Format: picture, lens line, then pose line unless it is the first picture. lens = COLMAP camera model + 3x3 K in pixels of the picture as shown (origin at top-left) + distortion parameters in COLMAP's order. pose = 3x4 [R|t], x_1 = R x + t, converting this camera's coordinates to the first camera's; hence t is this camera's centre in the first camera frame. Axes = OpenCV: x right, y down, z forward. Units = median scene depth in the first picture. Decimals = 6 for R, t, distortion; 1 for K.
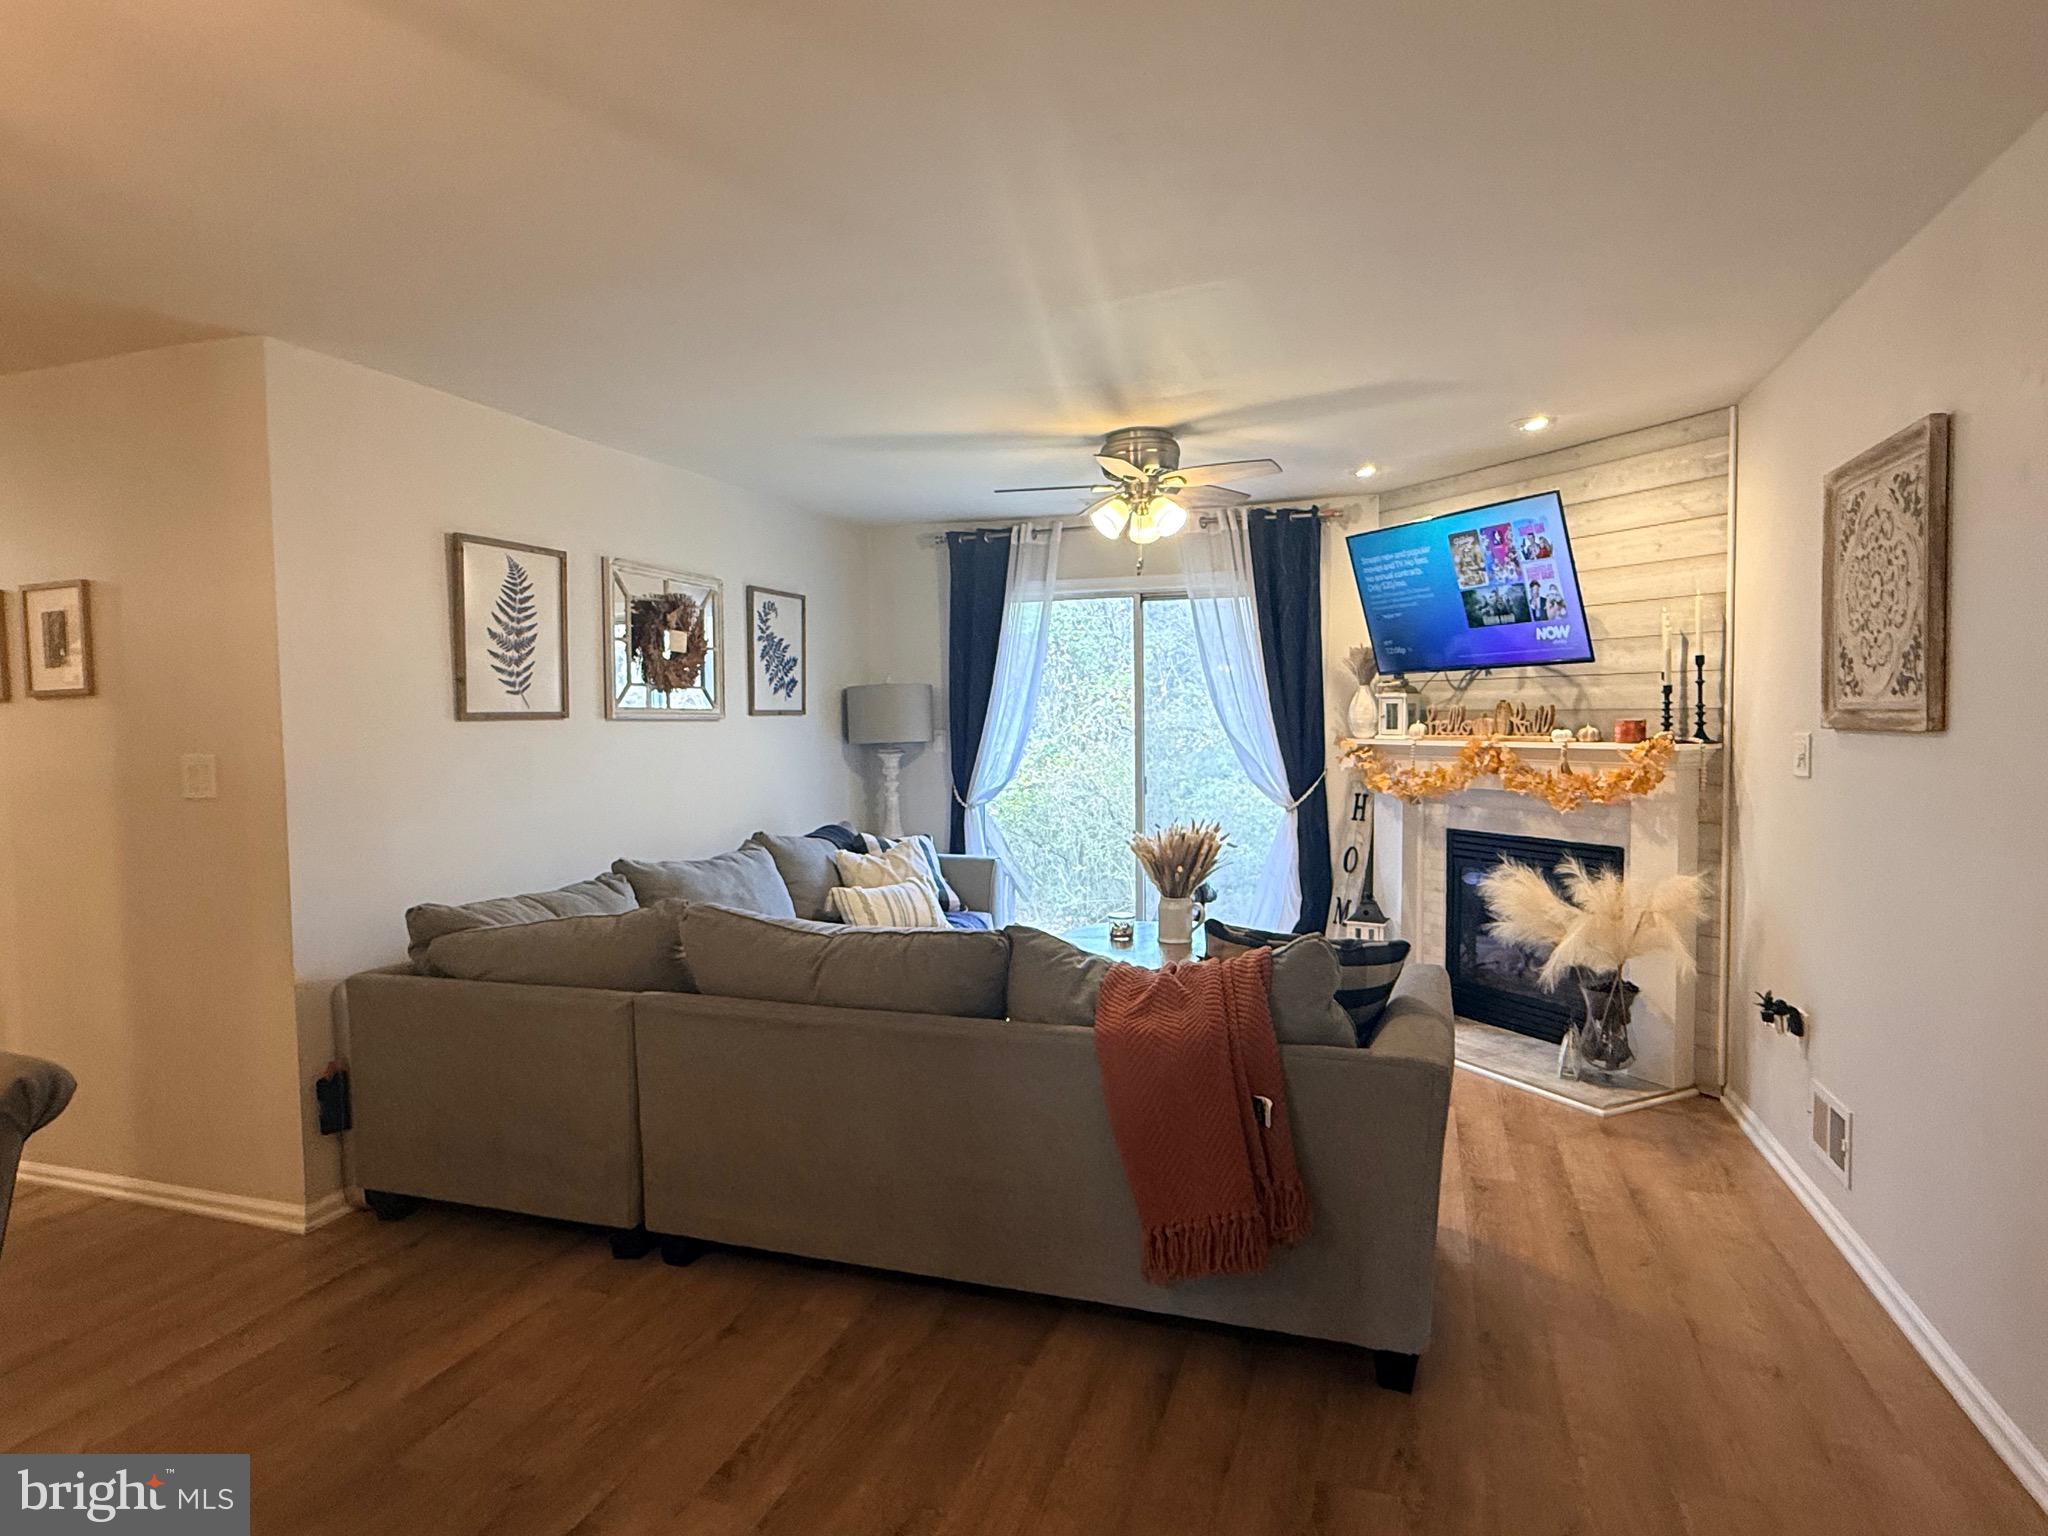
lens RADIAL K [[1120.5, 0, 1030.0], [0, 1120.5, 767.8], [0, 0, 1]] dist [-0.014061, 0.000000]
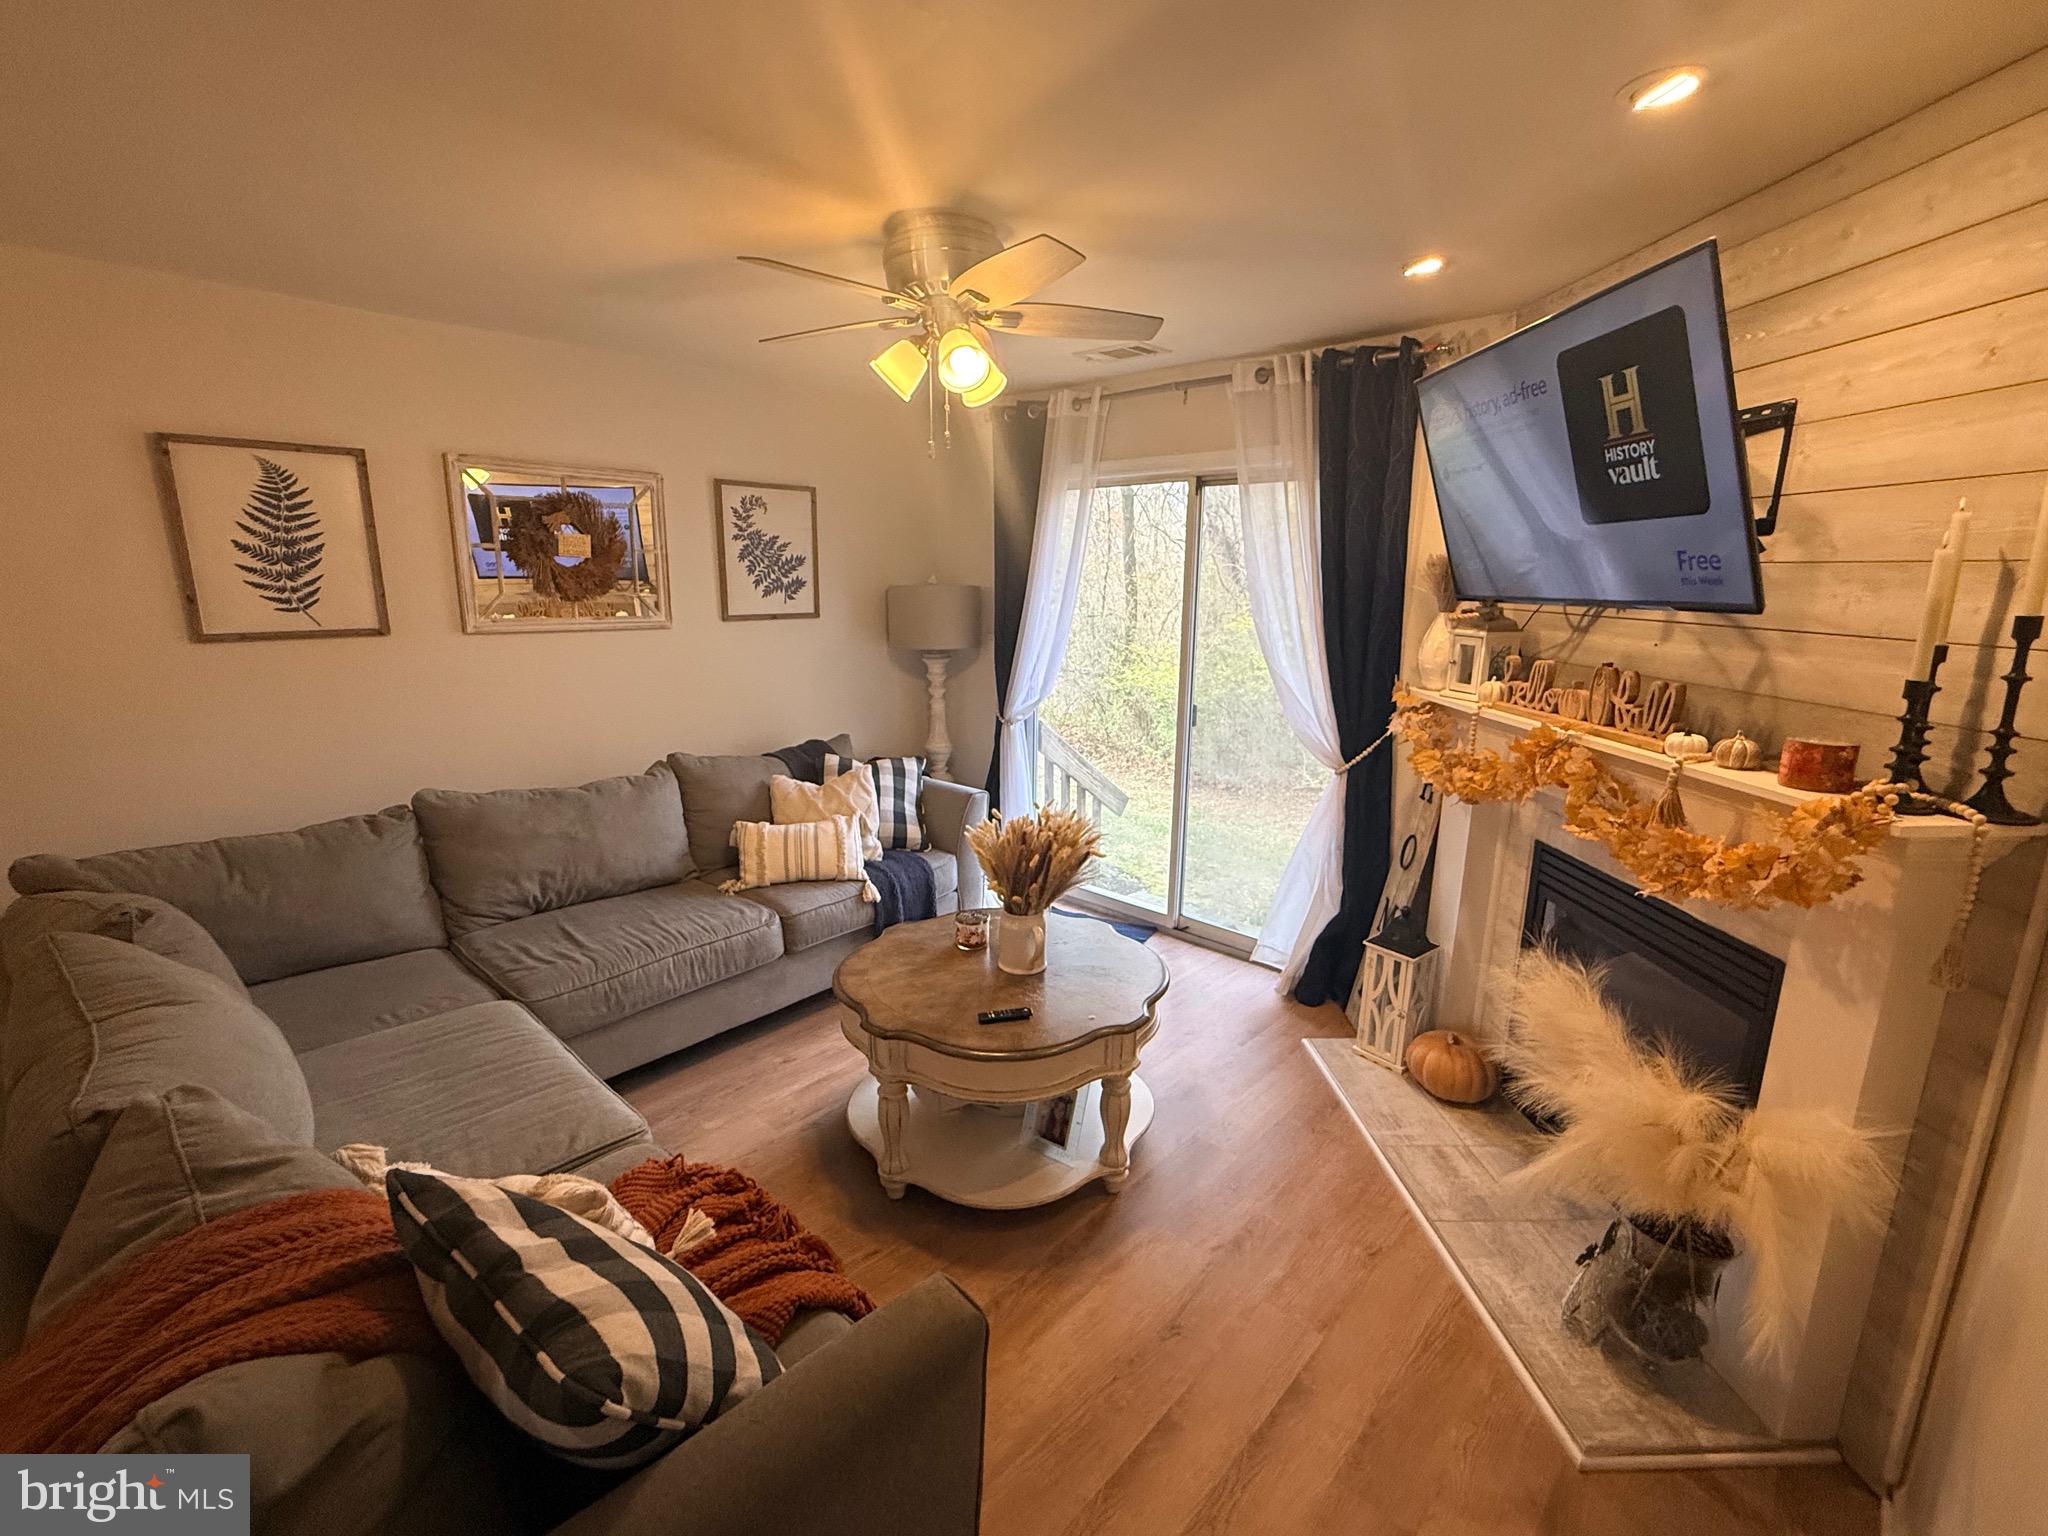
lens RADIAL K [[896.3, 0, 1021.7], [0, 896.3, 771.8], [0, 0, 1]] dist [-0.003712, 0.000145]
pose [[0.916551, 0.106316, -0.385528, 0.319838], [-0.040074, 0.983580, 0.175967, -0.072270], [0.397906, -0.145833, 0.905761, 0.438696]]
